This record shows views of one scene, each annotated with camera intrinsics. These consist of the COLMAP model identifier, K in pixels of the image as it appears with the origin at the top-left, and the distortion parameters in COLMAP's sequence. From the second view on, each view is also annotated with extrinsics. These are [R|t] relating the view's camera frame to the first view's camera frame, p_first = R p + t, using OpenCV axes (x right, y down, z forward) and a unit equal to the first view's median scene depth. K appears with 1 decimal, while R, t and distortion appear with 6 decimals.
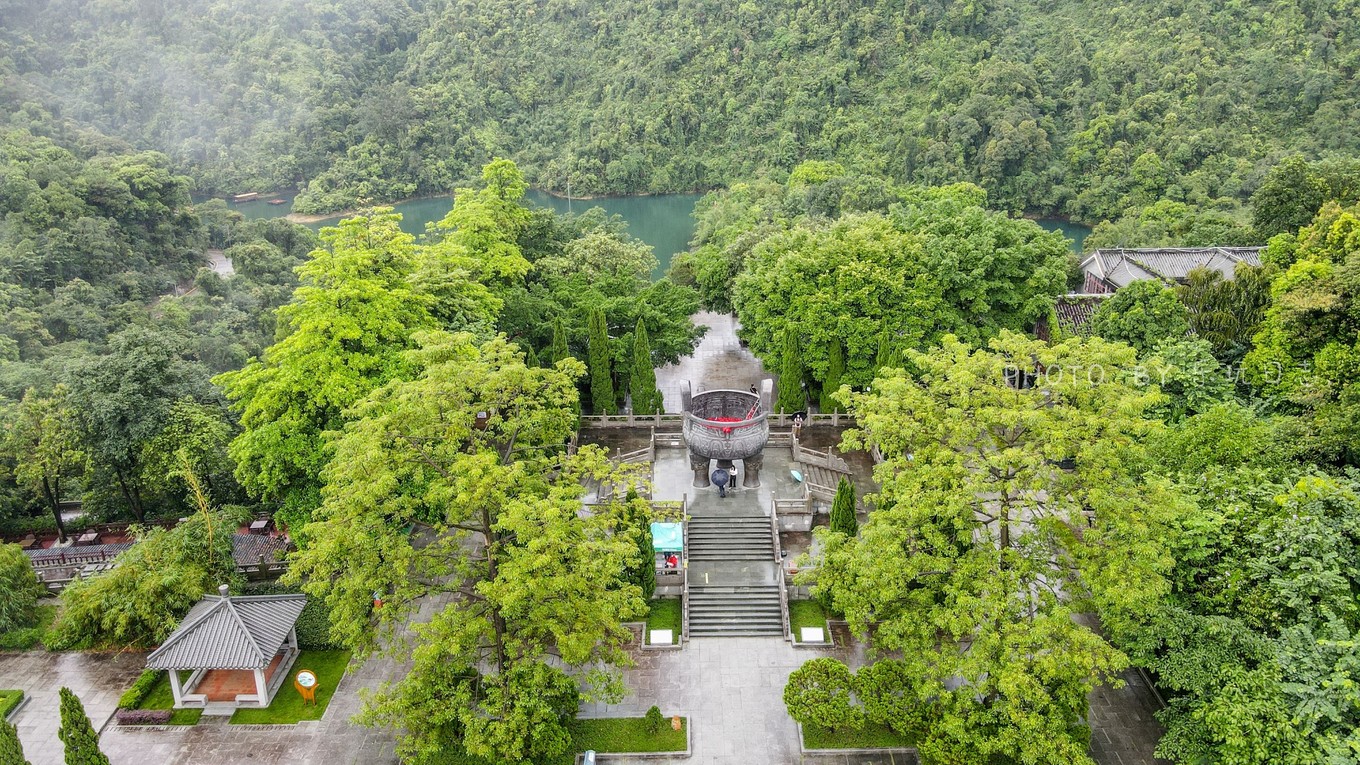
lens RADIAL K [[1013.4, 0, 677.8], [0, 1013.4, 382.1], [0, 0, 1]] dist [0.013196, 0.015029]
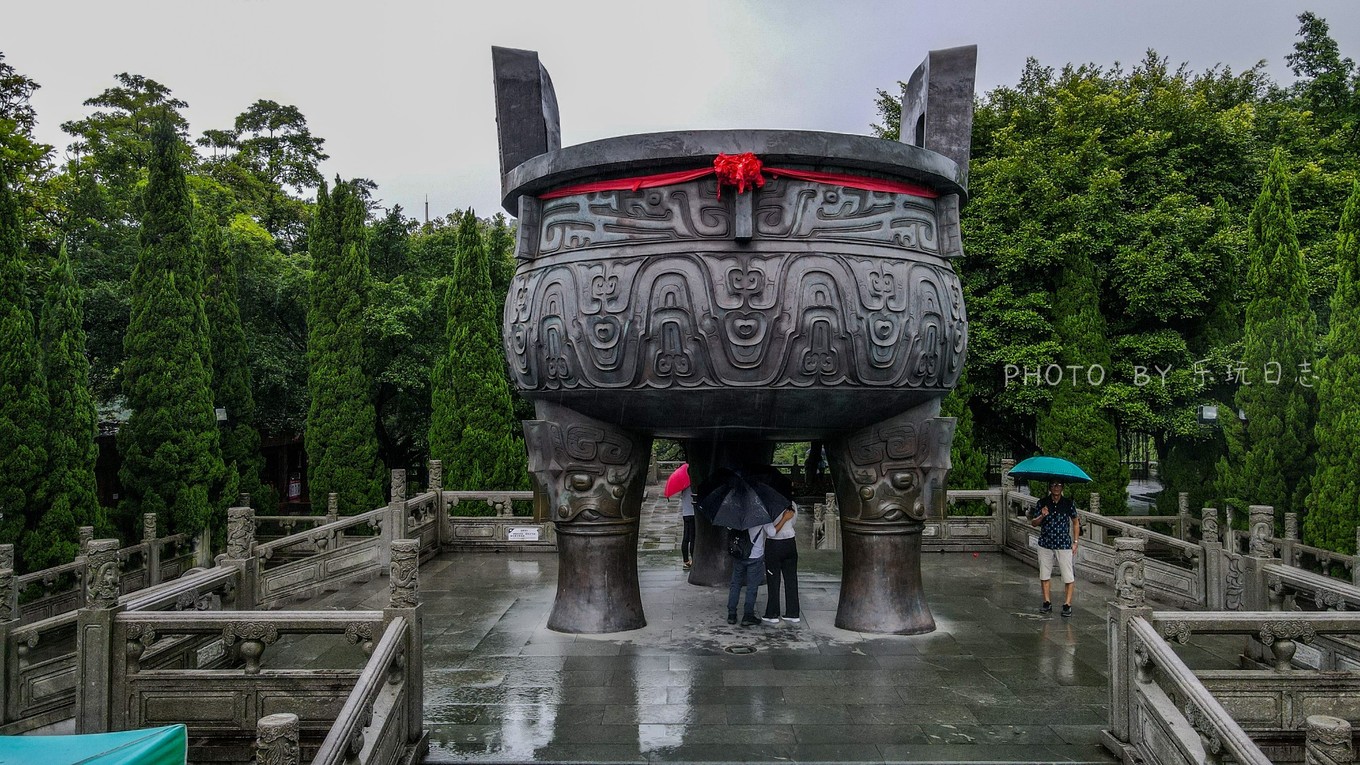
lens RADIAL K [[1013.4, 0, 680.0], [0, 1013.4, 383.0], [0, 0, 1]] dist [0.013196, 0.015029]
pose [[0.999967, 0.007488, -0.003028, 0.032350], [-0.008077, 0.924770, -0.380442, 0.110788], [-0.000048, 0.380454, 0.924800, 0.701621]]
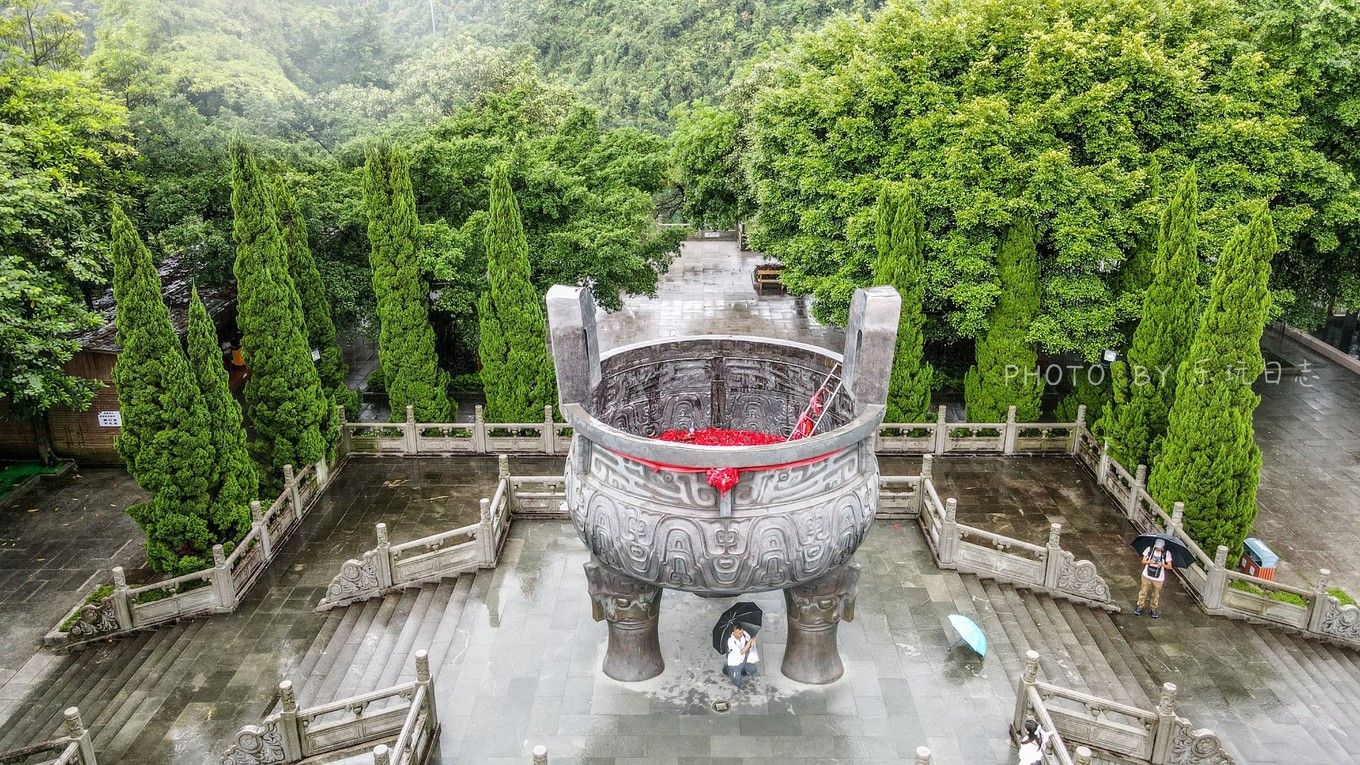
lens RADIAL K [[1013.4, 0, 680.6], [0, 1013.4, 387.3], [0, 0, 1]] dist [0.013196, 0.015029]
pose [[0.999976, 0.006319, -0.002829, 0.031331], [-0.006348, 0.999927, -0.010277, 0.022536], [0.002764, 0.010295, 0.999943, 0.611711]]
